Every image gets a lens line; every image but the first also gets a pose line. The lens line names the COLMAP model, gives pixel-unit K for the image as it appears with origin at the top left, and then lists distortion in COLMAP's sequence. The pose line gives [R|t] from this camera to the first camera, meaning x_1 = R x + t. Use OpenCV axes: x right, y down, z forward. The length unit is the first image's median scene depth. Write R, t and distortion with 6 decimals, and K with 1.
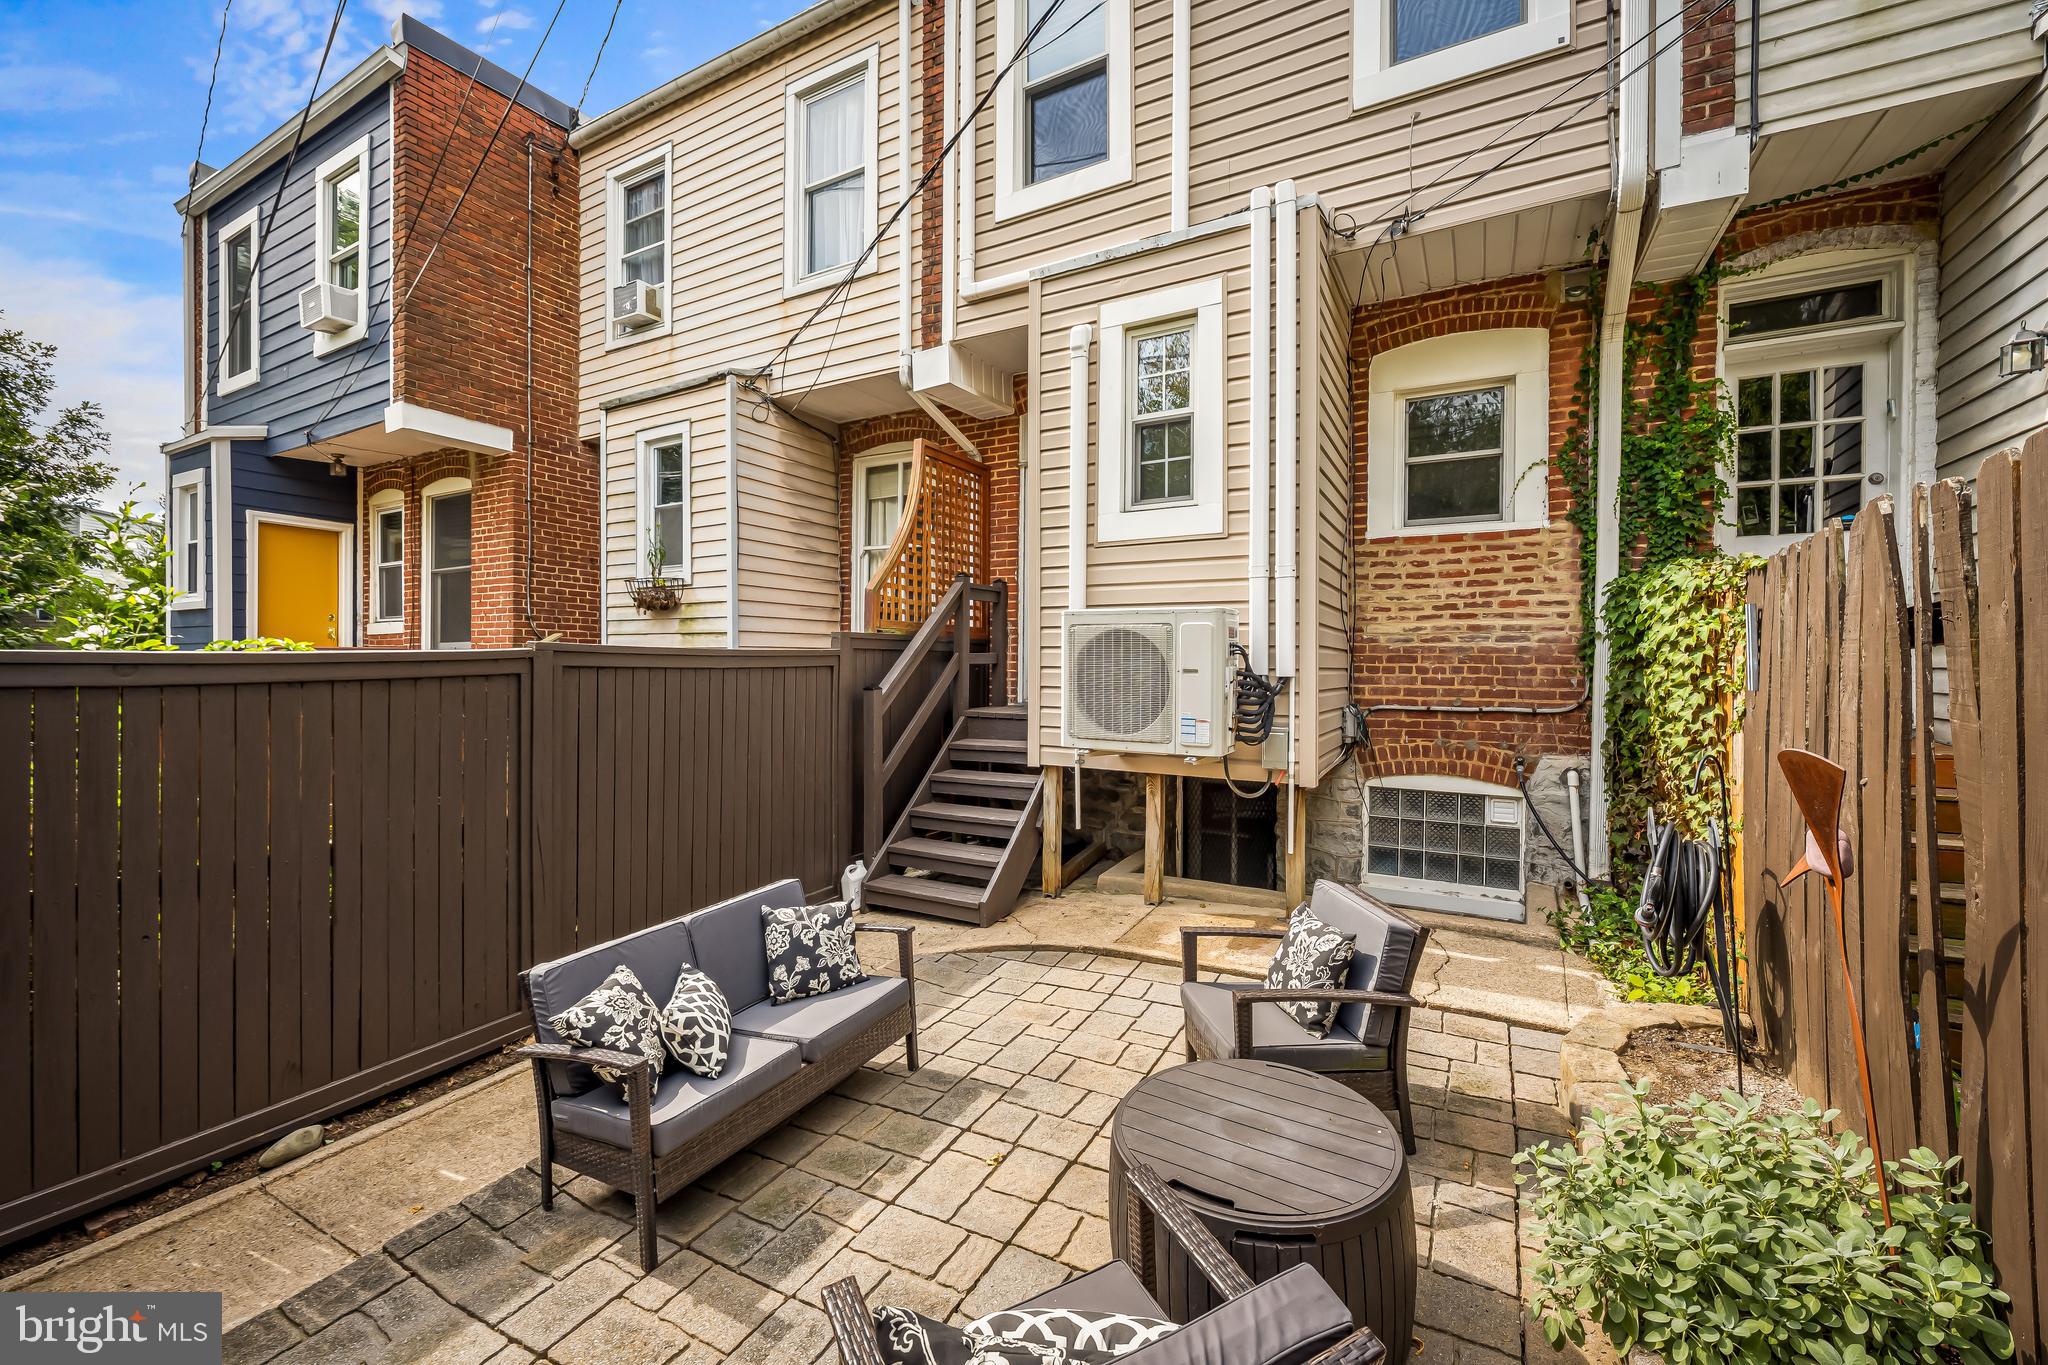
lens RADIAL K [[821.0, 0, 1020.4], [0, 821.0, 671.6], [0, 0, 1]] dist [-0.008175, 0.000175]
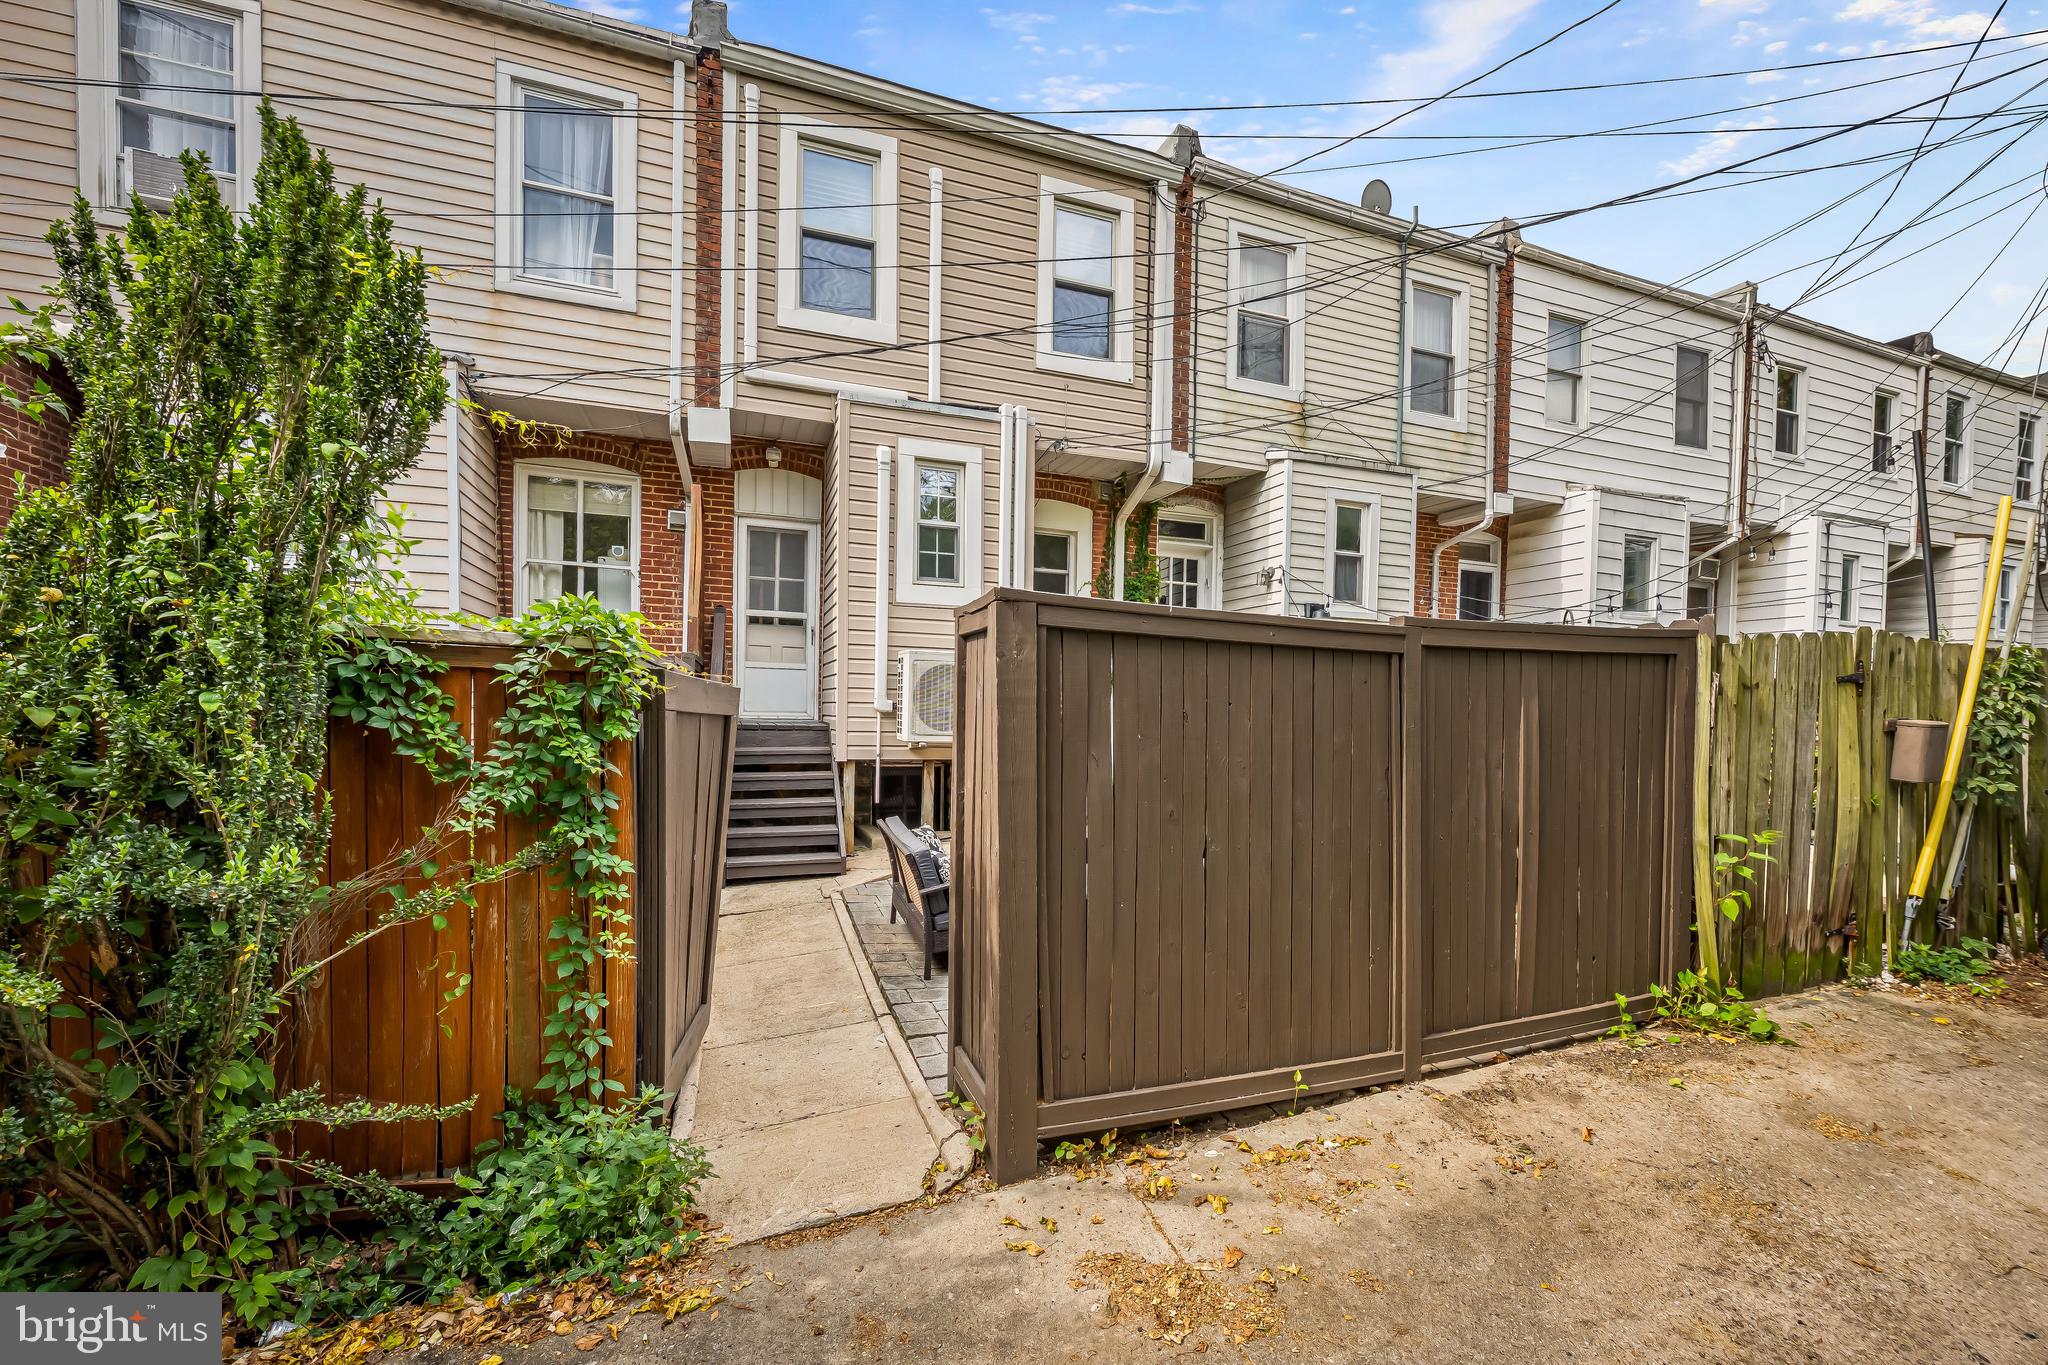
lens RADIAL K [[821.0, 0, 1029.4], [0, 821.0, 696.6], [0, 0, 1]] dist [-0.008175, 0.000175]
pose [[0.649763, 0.004701, 0.760122, -0.852098], [-0.013635, 0.999892, 0.005472, -0.005118], [-0.760014, -0.013920, 0.649757, -0.109099]]
